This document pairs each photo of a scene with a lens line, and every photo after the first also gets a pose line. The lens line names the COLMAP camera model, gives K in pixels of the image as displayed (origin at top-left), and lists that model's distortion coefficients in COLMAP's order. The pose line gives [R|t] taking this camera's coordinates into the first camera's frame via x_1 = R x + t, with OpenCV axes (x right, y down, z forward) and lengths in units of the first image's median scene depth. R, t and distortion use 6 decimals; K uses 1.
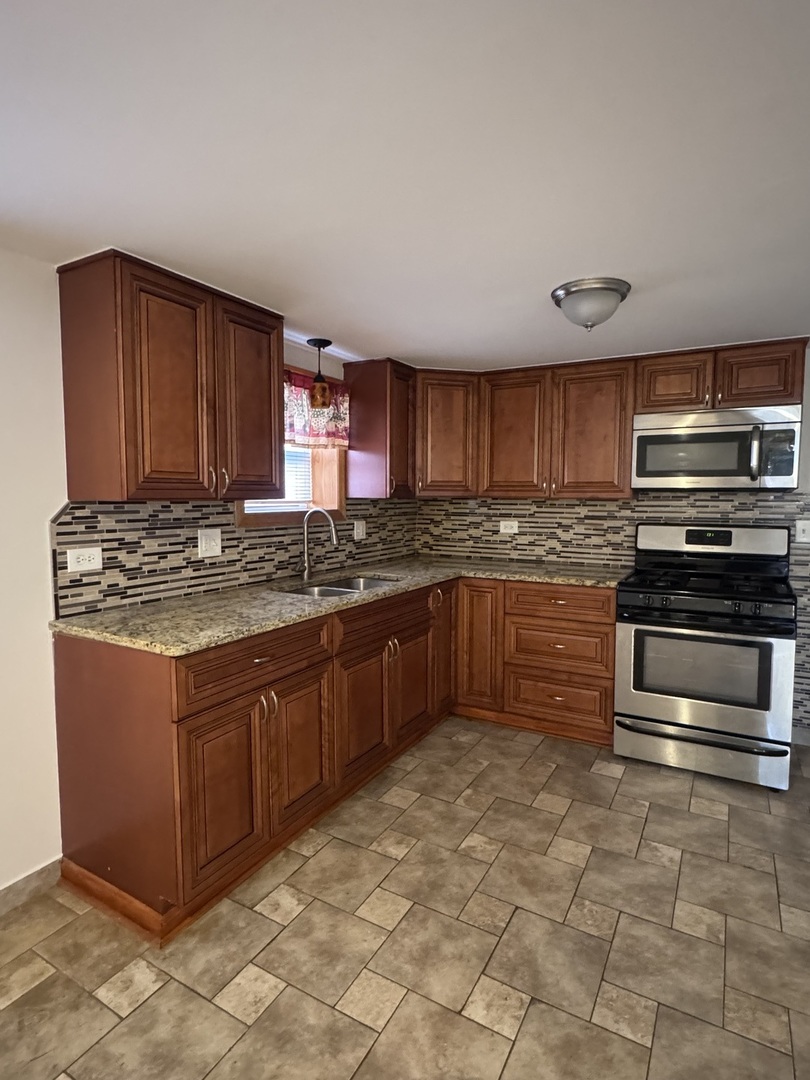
lens RADIAL K [[570.7, 0, 404.7], [0, 570.7, 537.0], [0, 0, 1]] dist [-0.008678, 0.001398]
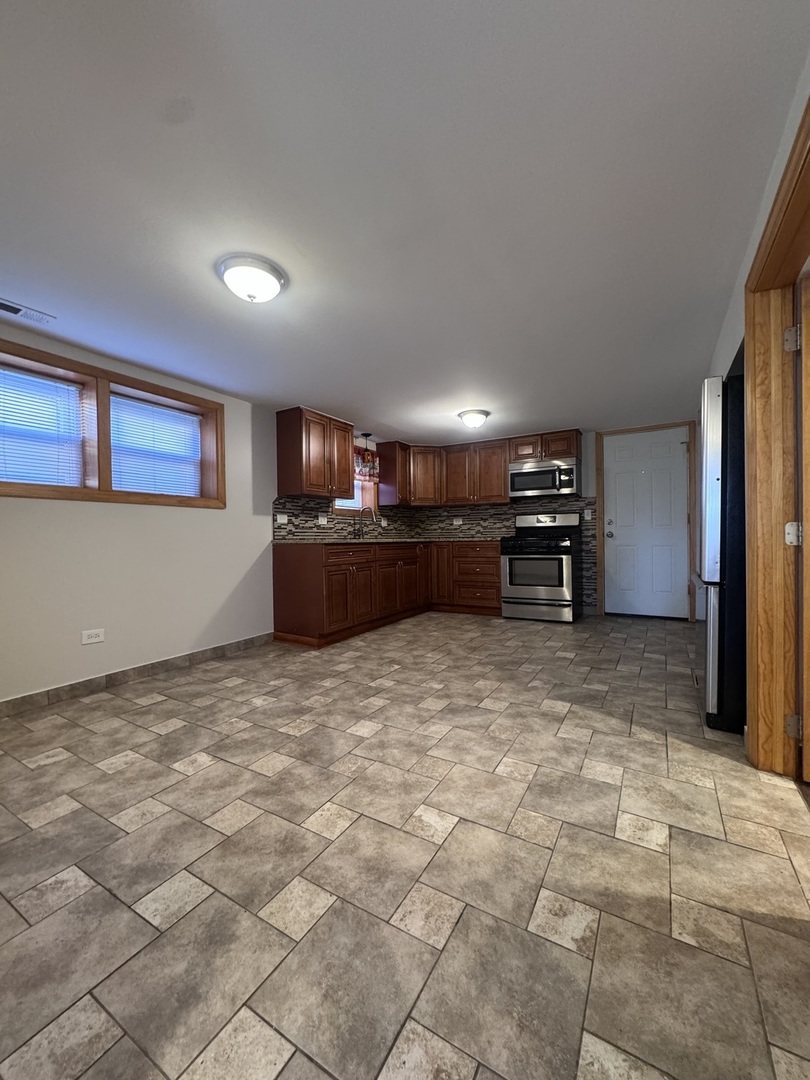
lens RADIAL K [[430.3, 0, 406.1], [0, 430.3, 543.3], [0, 0, 1]] dist [-0.008257, 0.000092]
pose [[0.999780, -0.015938, -0.013640, 0.029216], [0.015058, 0.997938, -0.062398, 0.229230], [0.014607, 0.062179, 0.997958, -0.778663]]
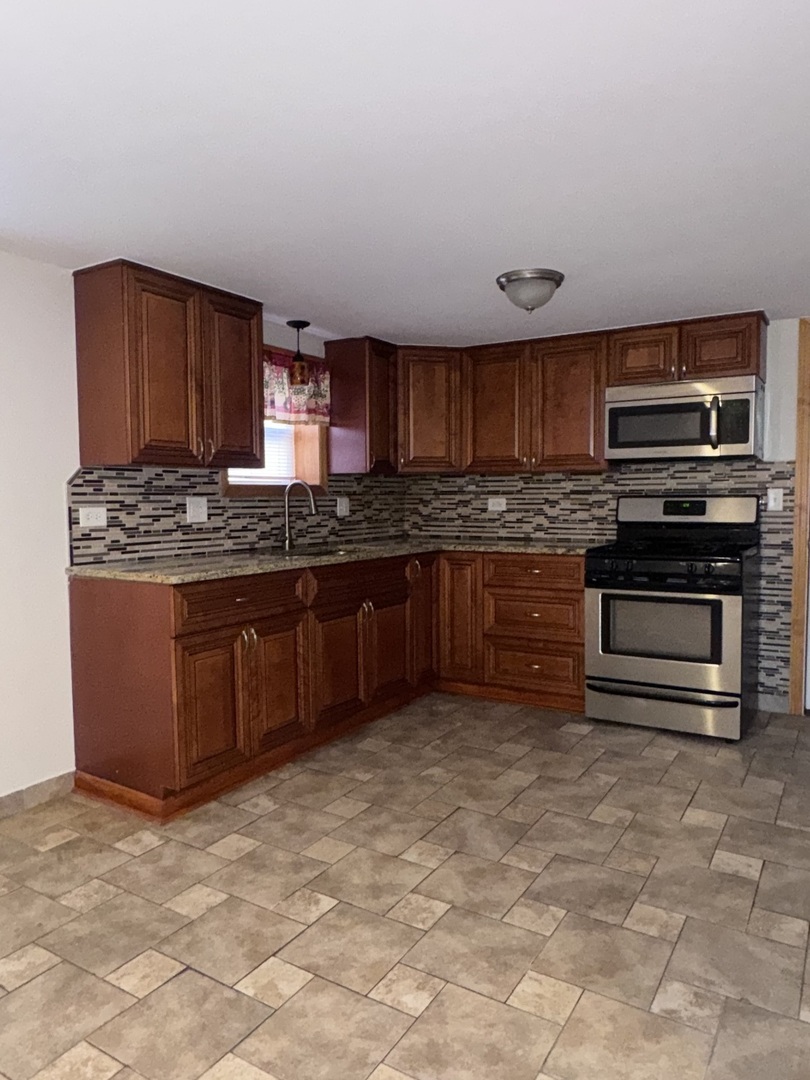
lens RADIAL K [[726.3, 0, 406.5], [0, 726.3, 542.9], [0, 0, 1]] dist [-0.012288, -0.000505]
pose [[0.999330, -0.007236, -0.035880, 0.108620], [0.006897, 0.999931, -0.009560, 0.089475], [0.035947, 0.009306, 0.999310, -0.373855]]
